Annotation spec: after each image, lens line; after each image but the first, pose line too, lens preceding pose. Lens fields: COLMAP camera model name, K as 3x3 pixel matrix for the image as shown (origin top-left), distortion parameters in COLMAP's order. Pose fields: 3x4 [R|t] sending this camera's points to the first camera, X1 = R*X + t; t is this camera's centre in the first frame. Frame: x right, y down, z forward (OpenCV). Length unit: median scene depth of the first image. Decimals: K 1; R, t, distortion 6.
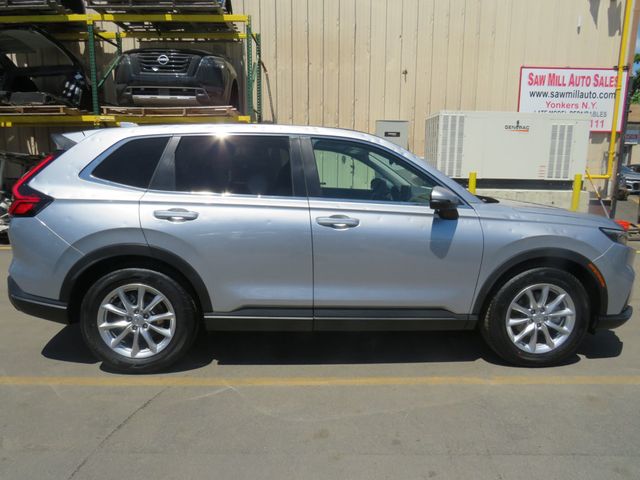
lens RADIAL K [[463.4, 0, 317.0], [0, 463.4, 243.1], [0, 0, 1]] dist [-0.010620, -0.000344]
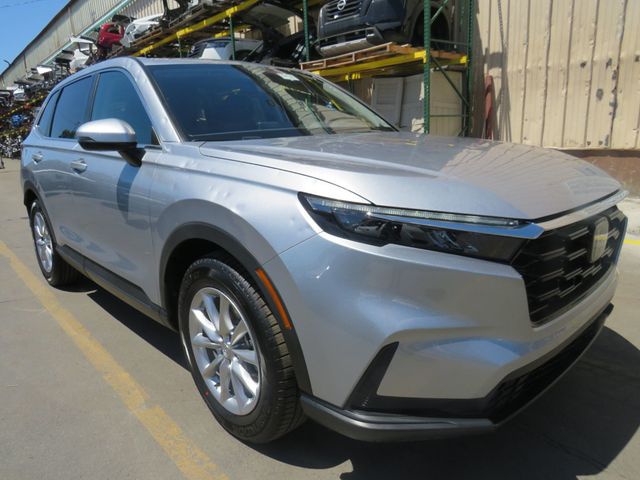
lens RADIAL K [[463.4, 0, 317.0], [0, 463.4, 243.1], [0, 0, 1]] dist [-0.010620, -0.000344]
pose [[0.636079, 0.152683, -0.756368, 0.439735], [-0.087136, 0.988171, 0.126198, -0.020961], [0.766689, -0.014365, 0.641859, 0.330805]]
